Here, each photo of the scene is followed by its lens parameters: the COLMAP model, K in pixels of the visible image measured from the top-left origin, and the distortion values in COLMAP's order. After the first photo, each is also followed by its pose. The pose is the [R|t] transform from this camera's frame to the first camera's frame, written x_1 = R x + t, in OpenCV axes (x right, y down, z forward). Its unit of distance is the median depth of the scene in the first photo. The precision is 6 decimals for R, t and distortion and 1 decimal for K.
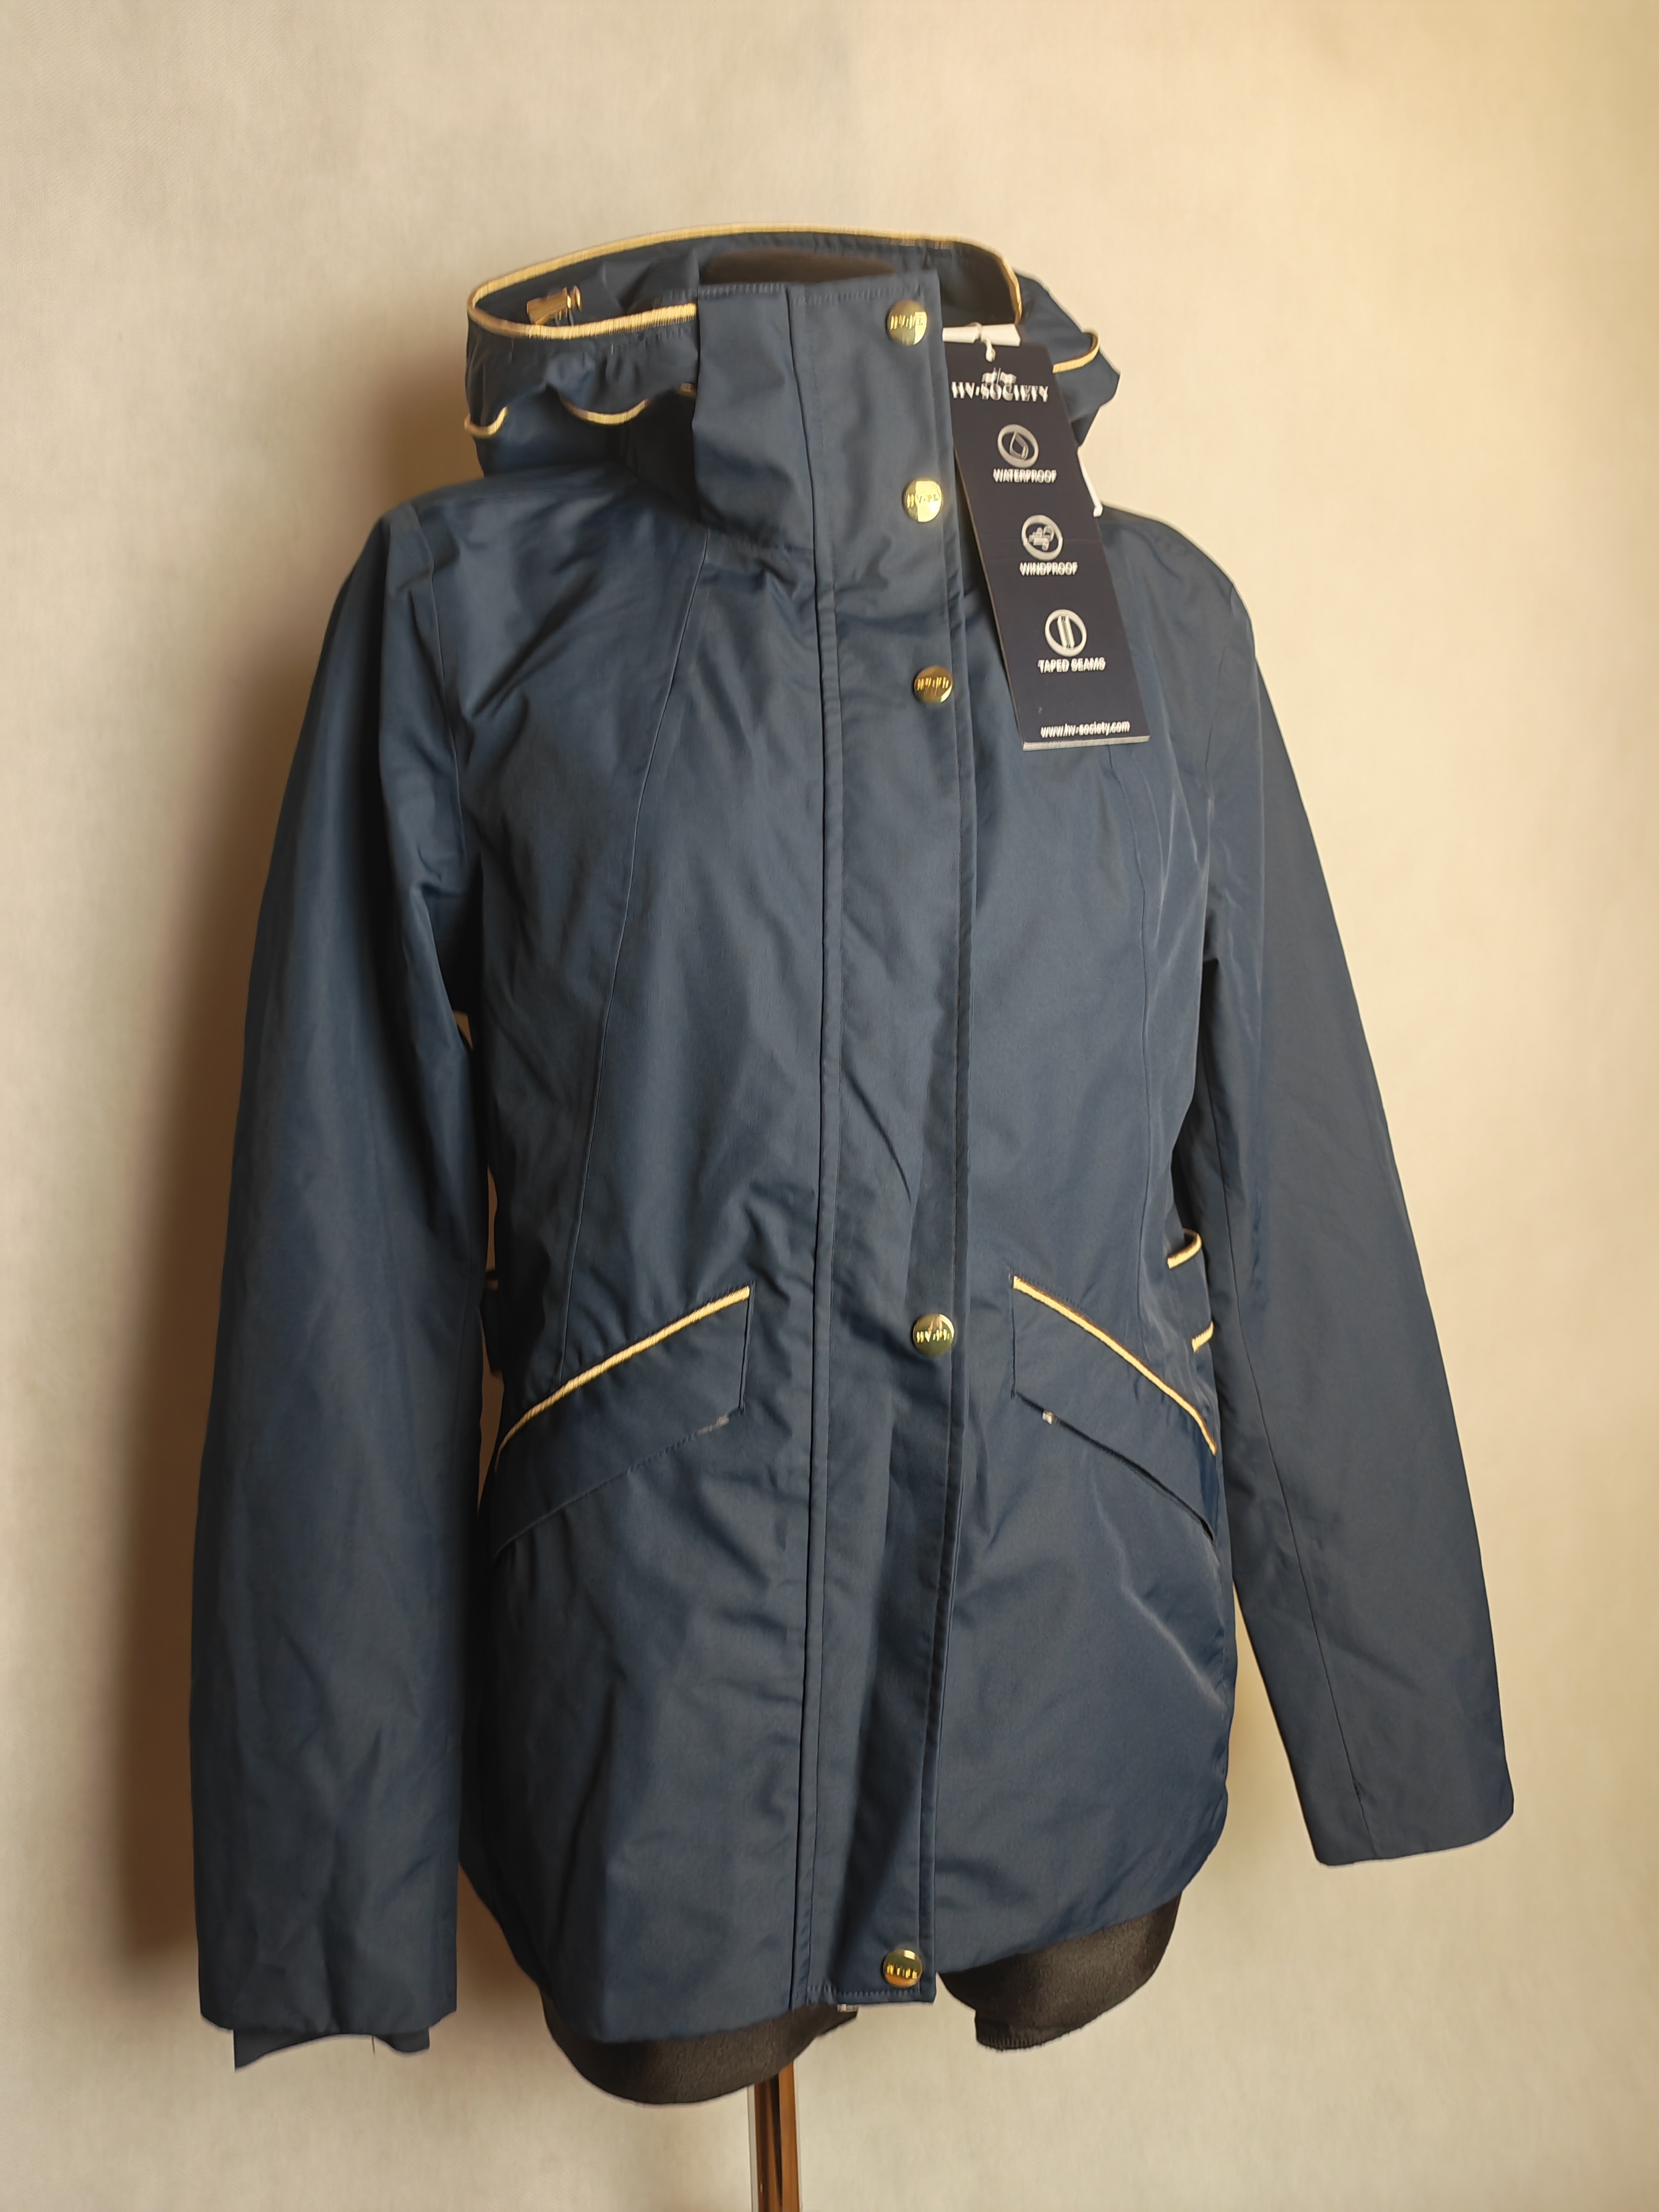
lens RADIAL K [[1535.5, 0, 803.8], [0, 1535.5, 1056.8], [0, 0, 1]] dist [0.057719, -0.052402]
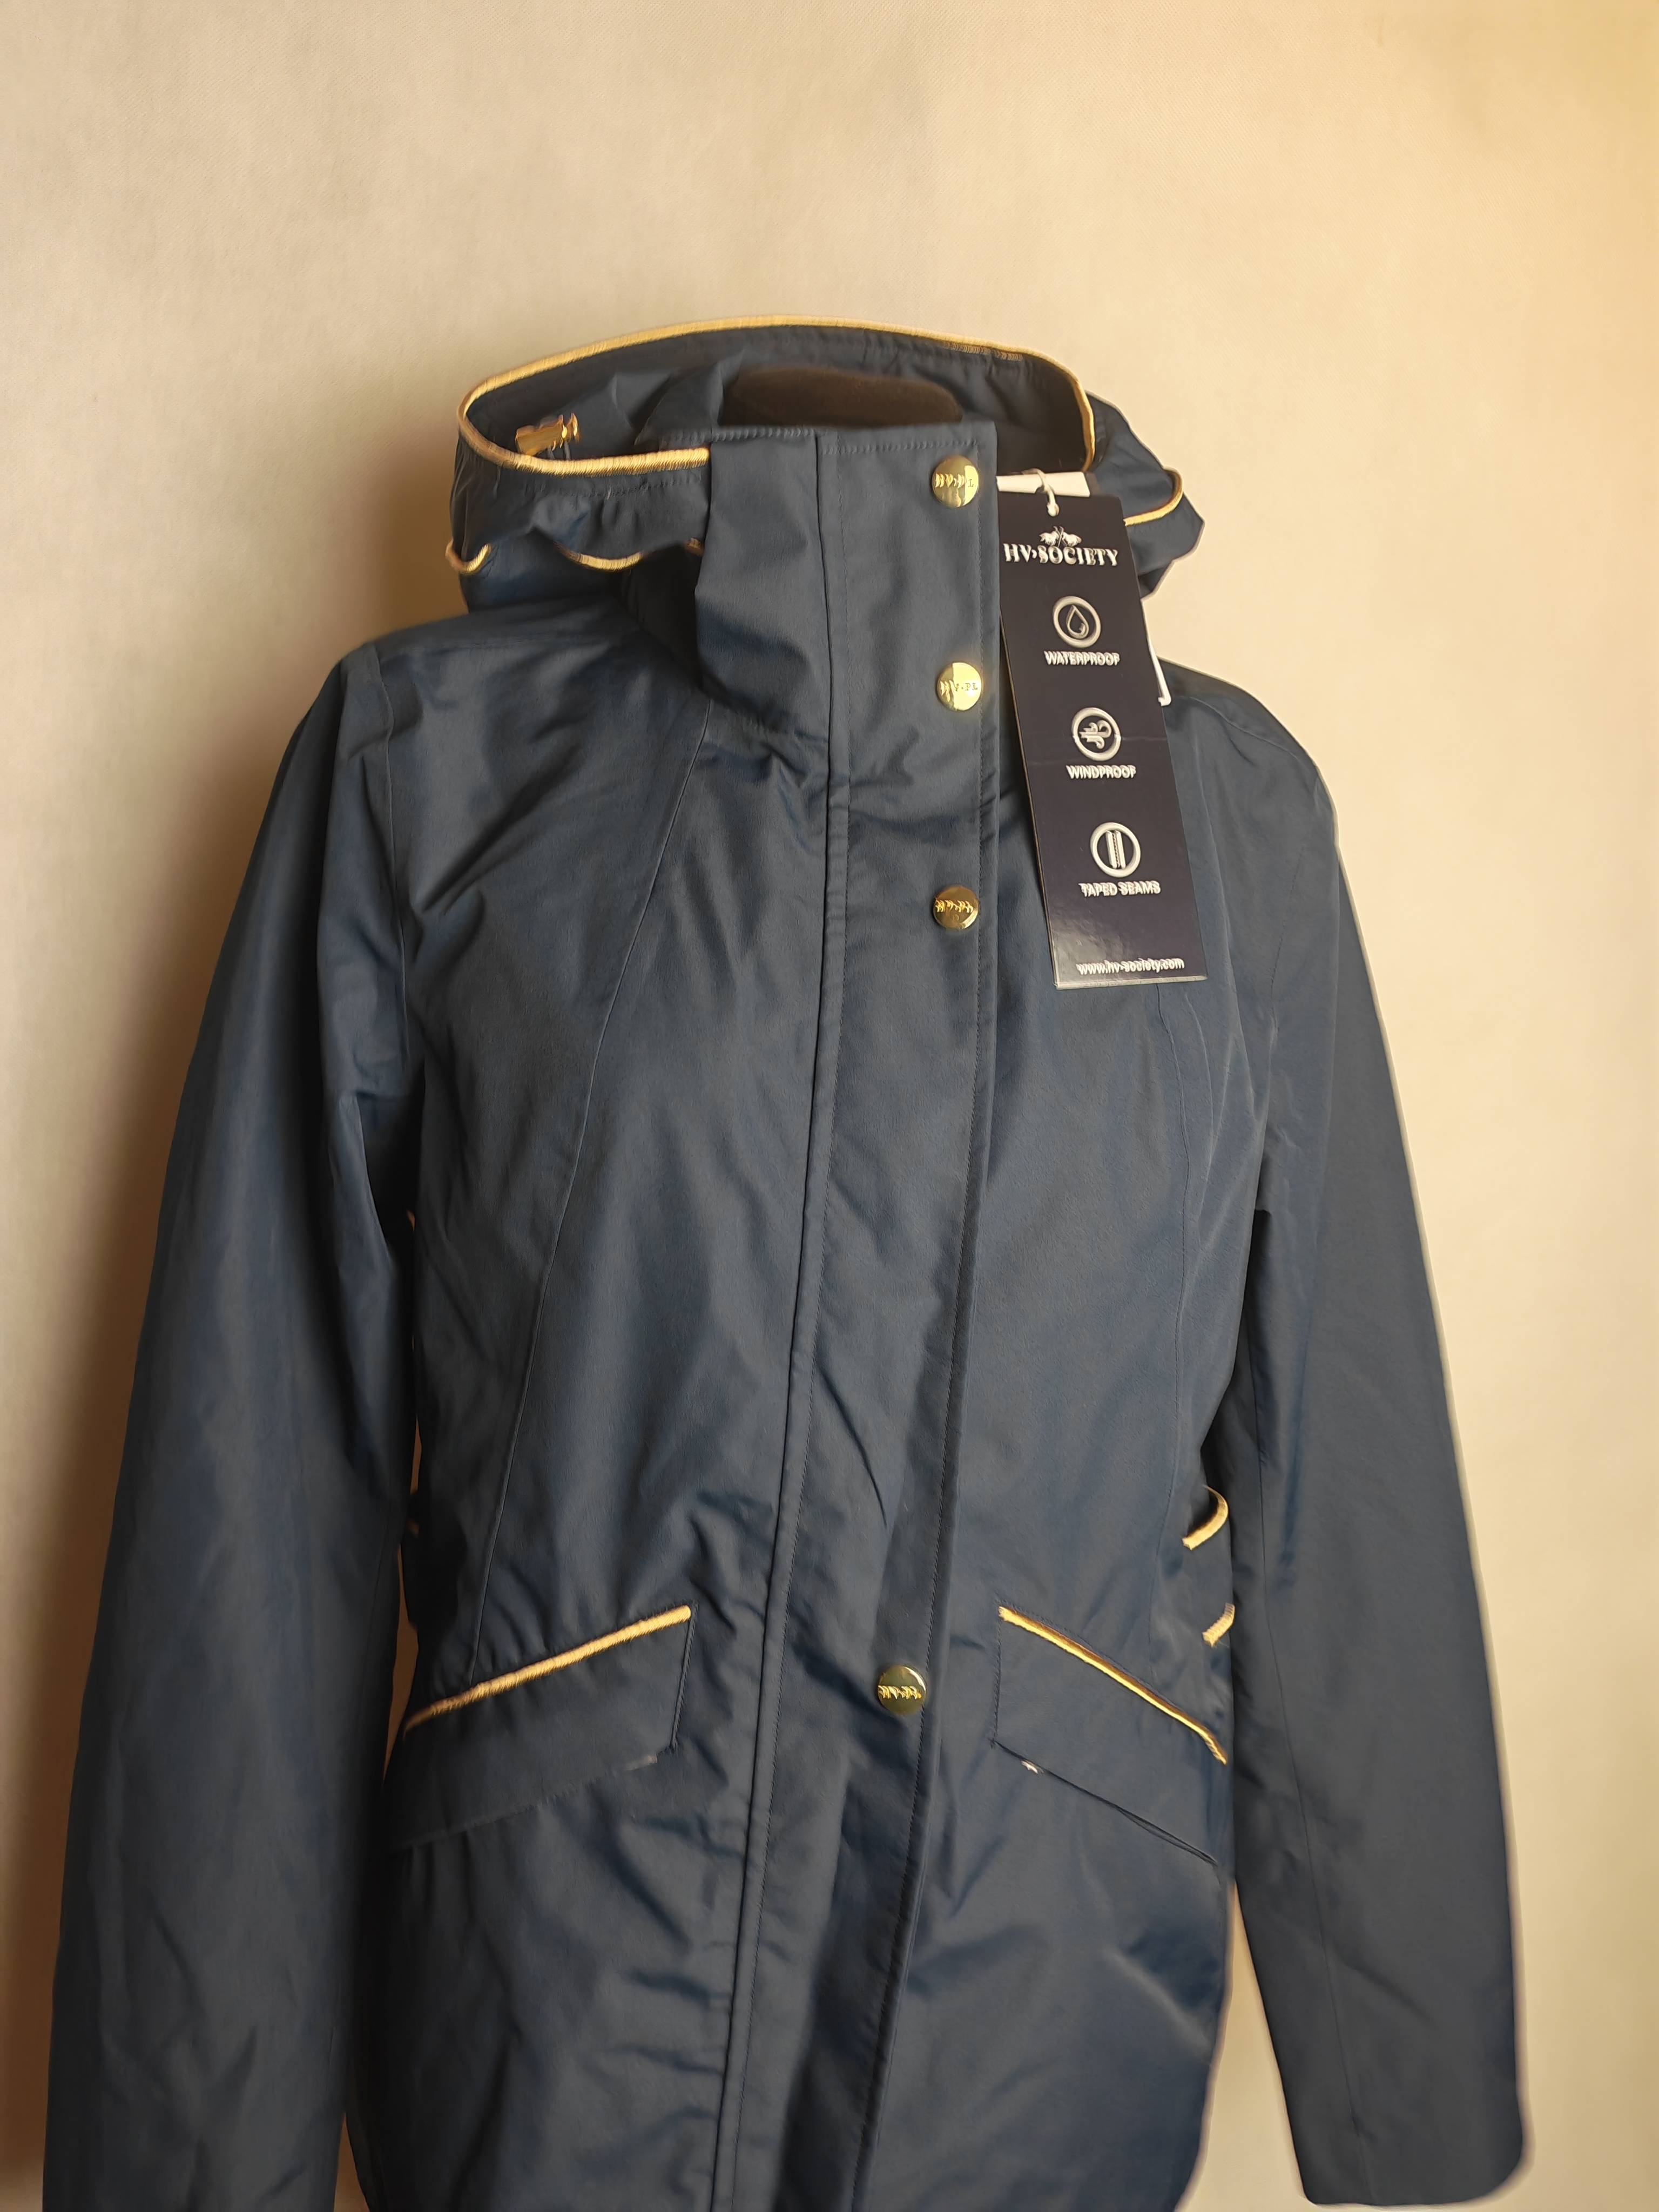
lens RADIAL K [[1535.5, 0, 767.8], [0, 1535.5, 1077.7], [0, 0, 1]] dist [0.057719, -0.052402]
pose [[0.996812, 0.068520, -0.040880, 0.020650], [-0.067521, 0.997396, 0.025329, -0.157483], [0.042509, -0.022488, 0.998843, 0.136651]]
